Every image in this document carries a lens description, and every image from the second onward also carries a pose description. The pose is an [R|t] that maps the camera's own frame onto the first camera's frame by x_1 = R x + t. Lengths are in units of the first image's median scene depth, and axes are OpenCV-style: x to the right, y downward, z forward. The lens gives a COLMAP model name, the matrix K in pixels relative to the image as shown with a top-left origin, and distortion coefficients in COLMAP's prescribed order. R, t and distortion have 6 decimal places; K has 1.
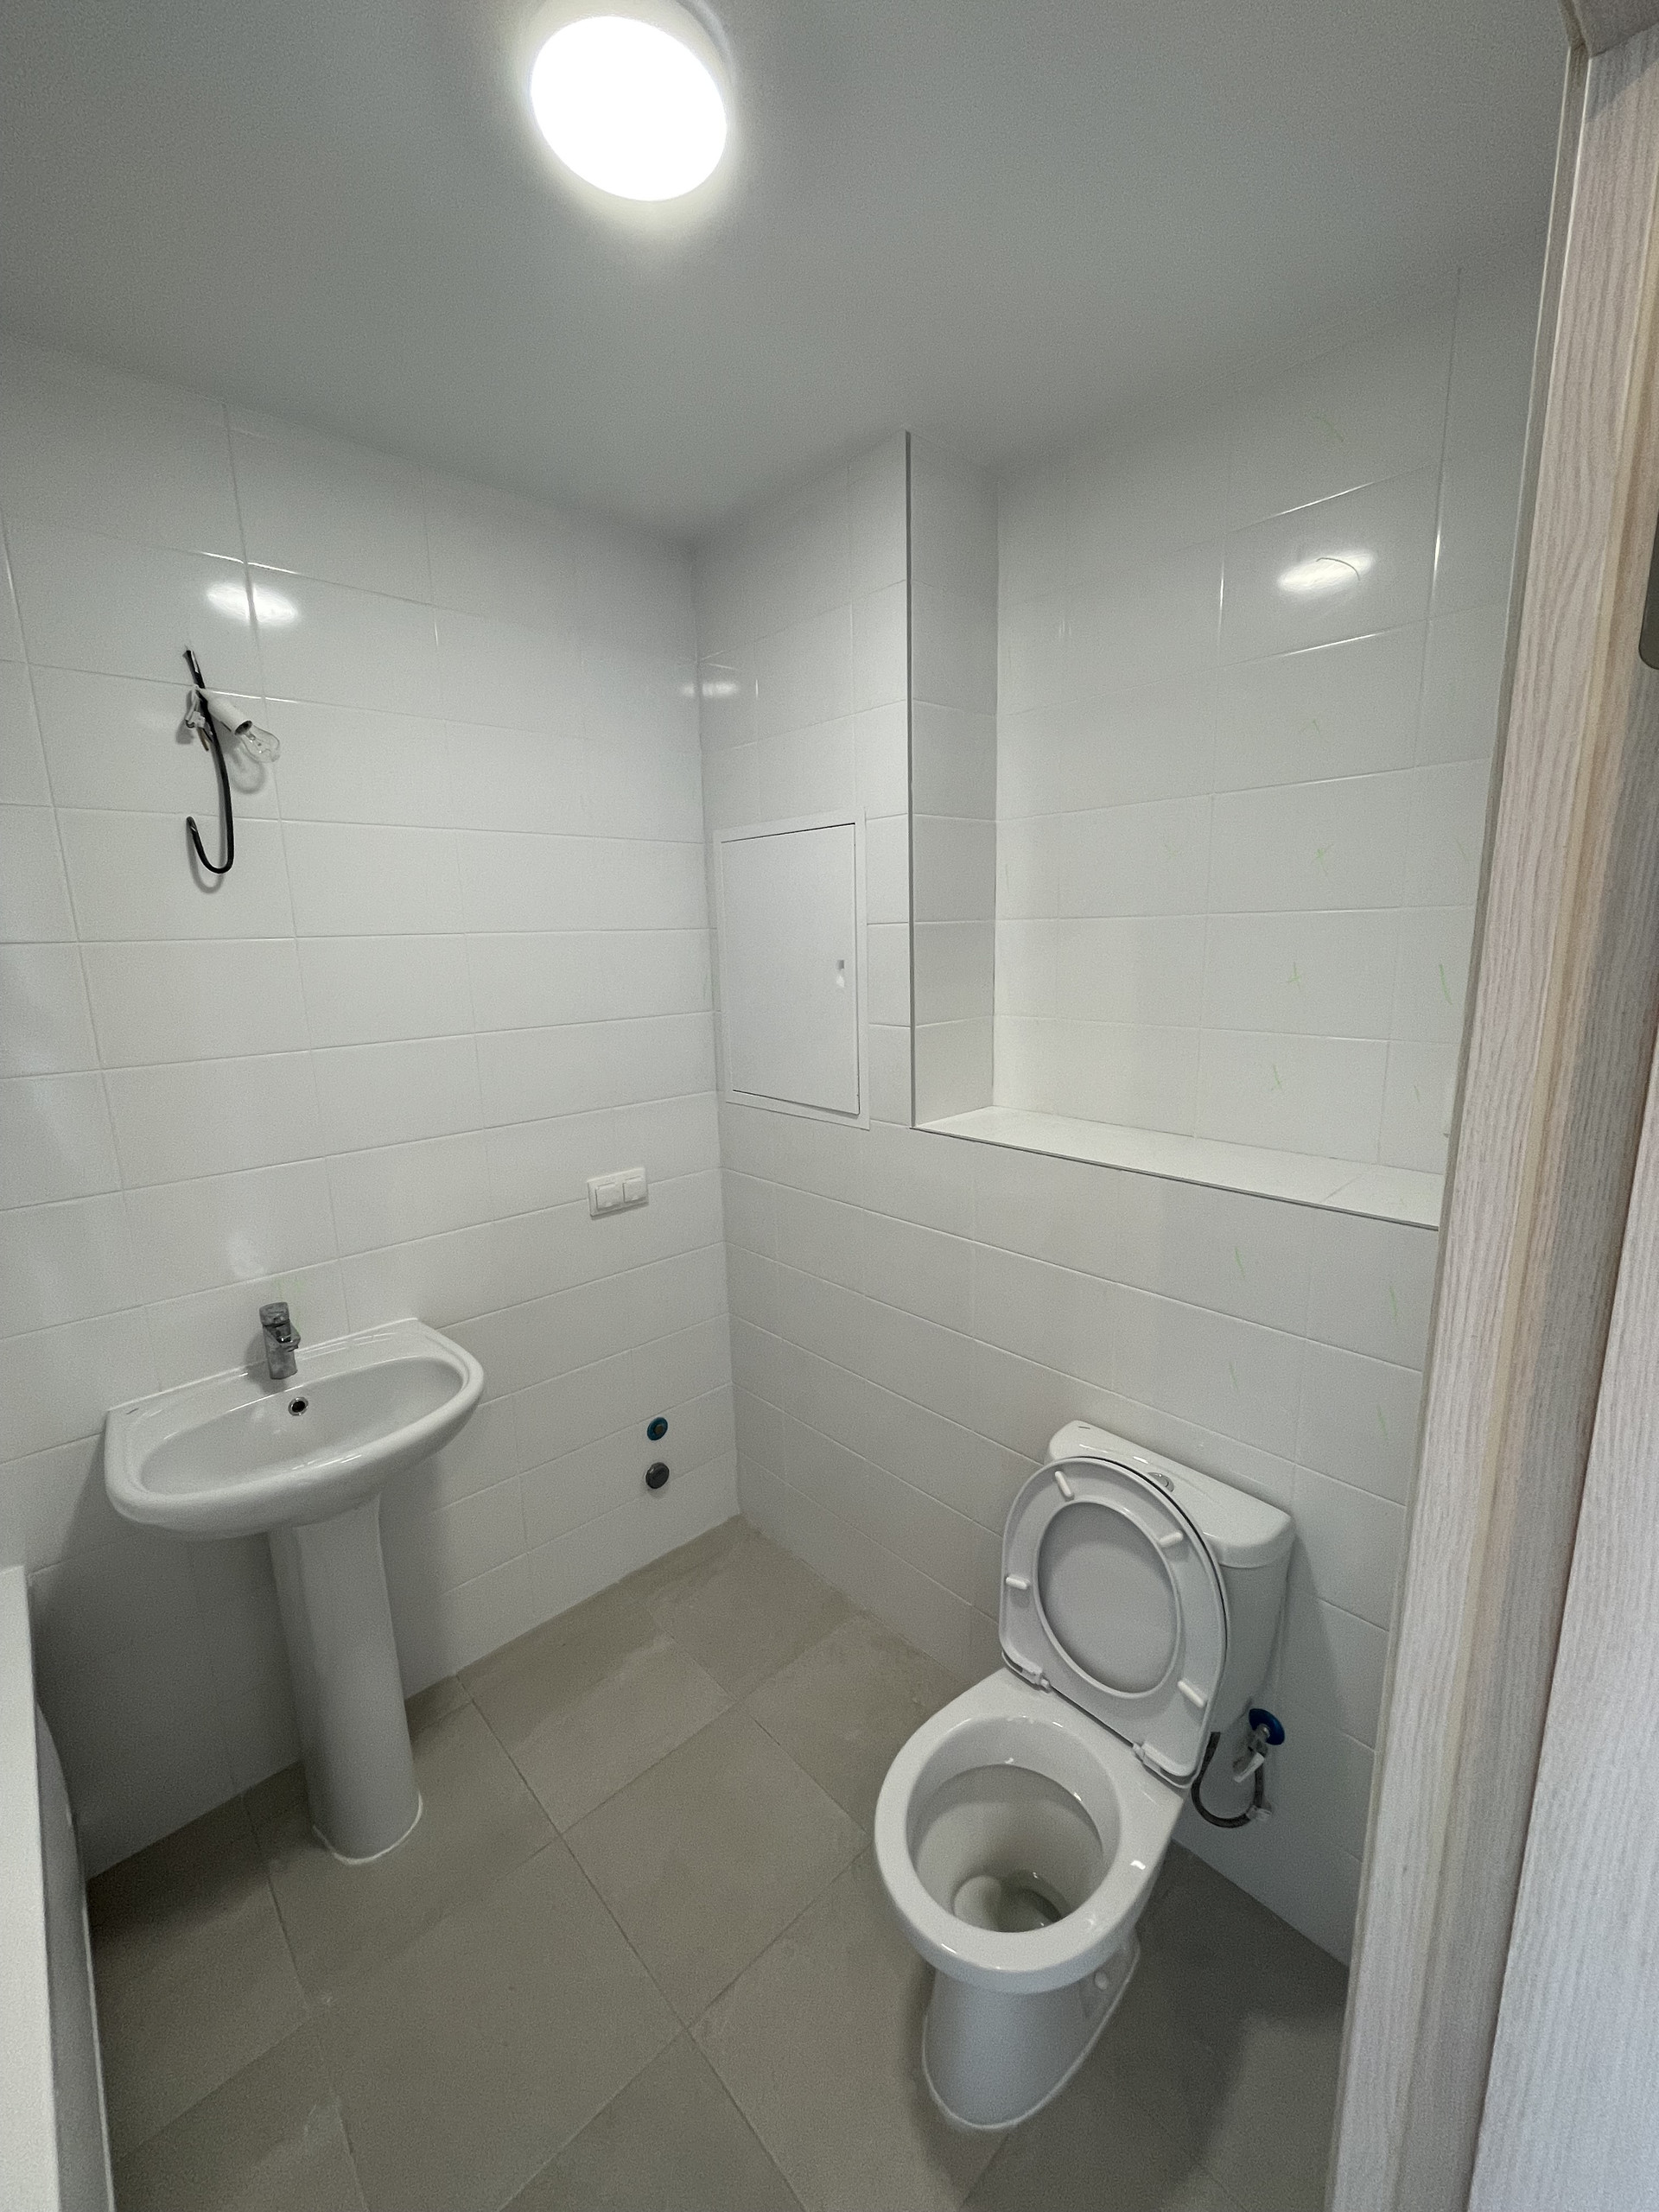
lens RADIAL K [[890.5, 0, 829.5], [0, 890.5, 1106.0], [0, 0, 1]] dist [-0.003249, -0.000342]
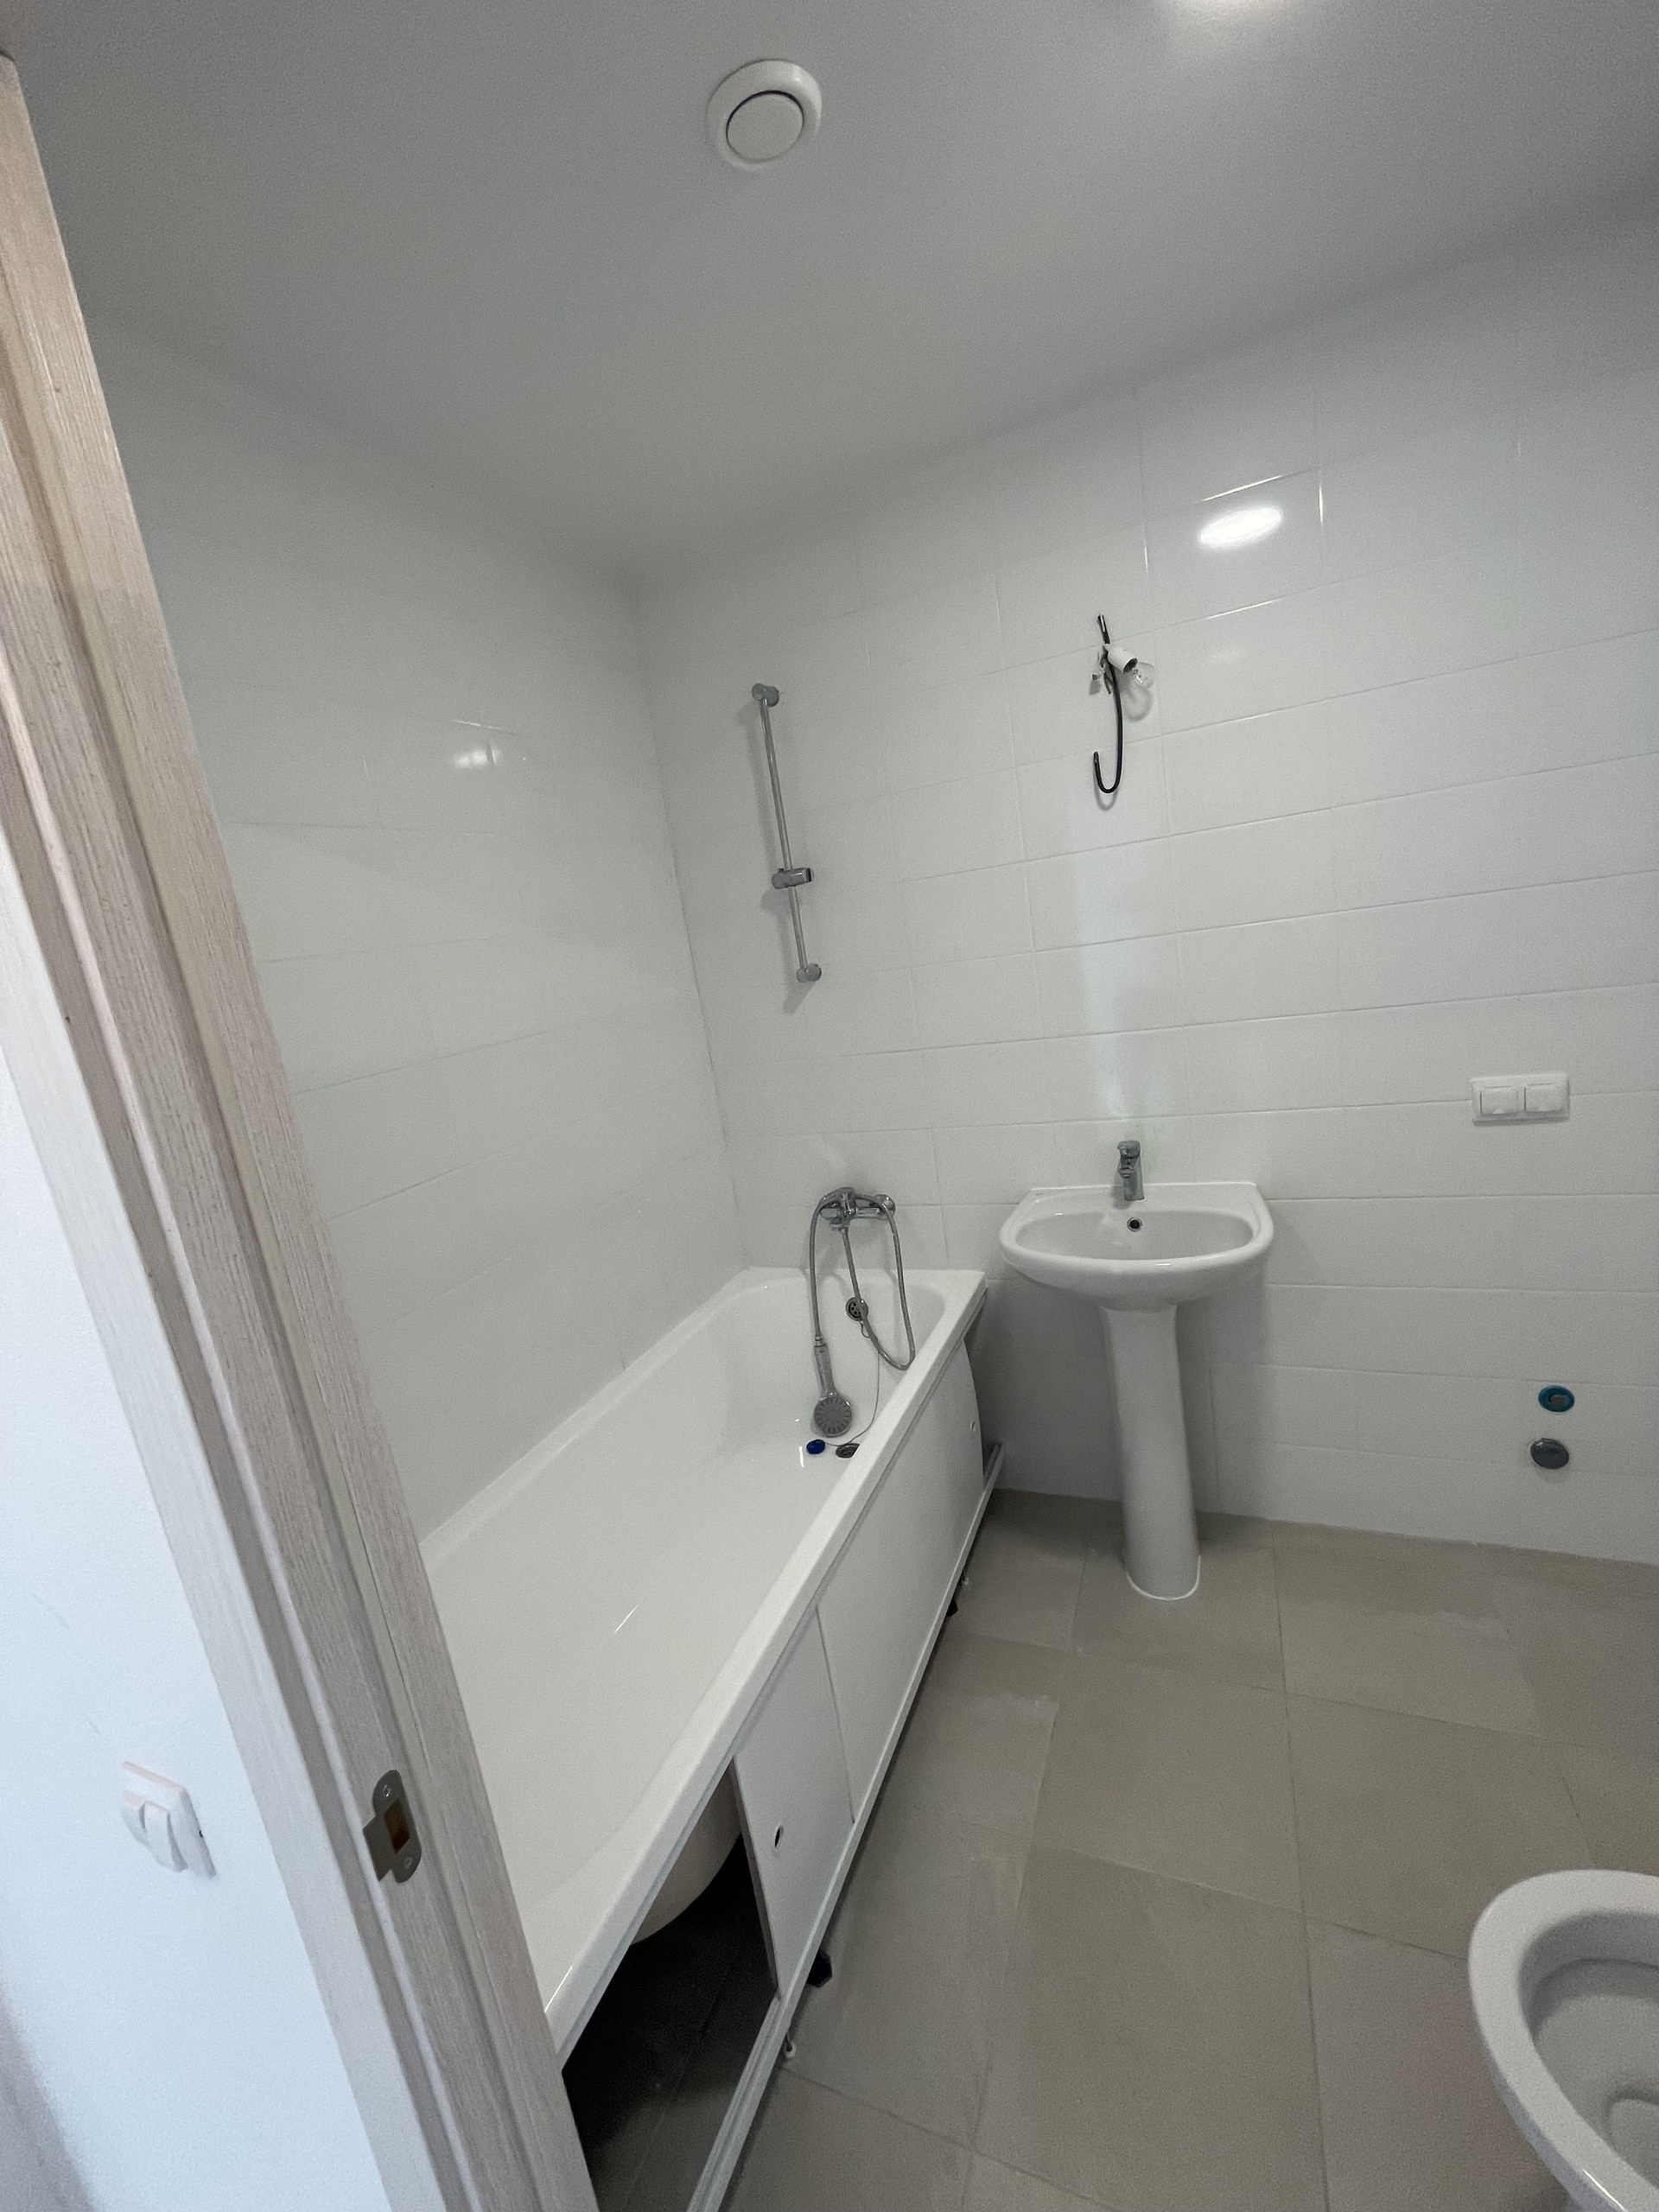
lens RADIAL K [[890.5, 0, 829.5], [0, 890.5, 1106.0], [0, 0, 1]] dist [-0.003249, -0.000342]
pose [[0.401539, 0.139203, -0.905201, 0.332092], [-0.036117, 0.990019, 0.136225, 0.018494], [0.915130, -0.022007, 0.402559, 0.108380]]
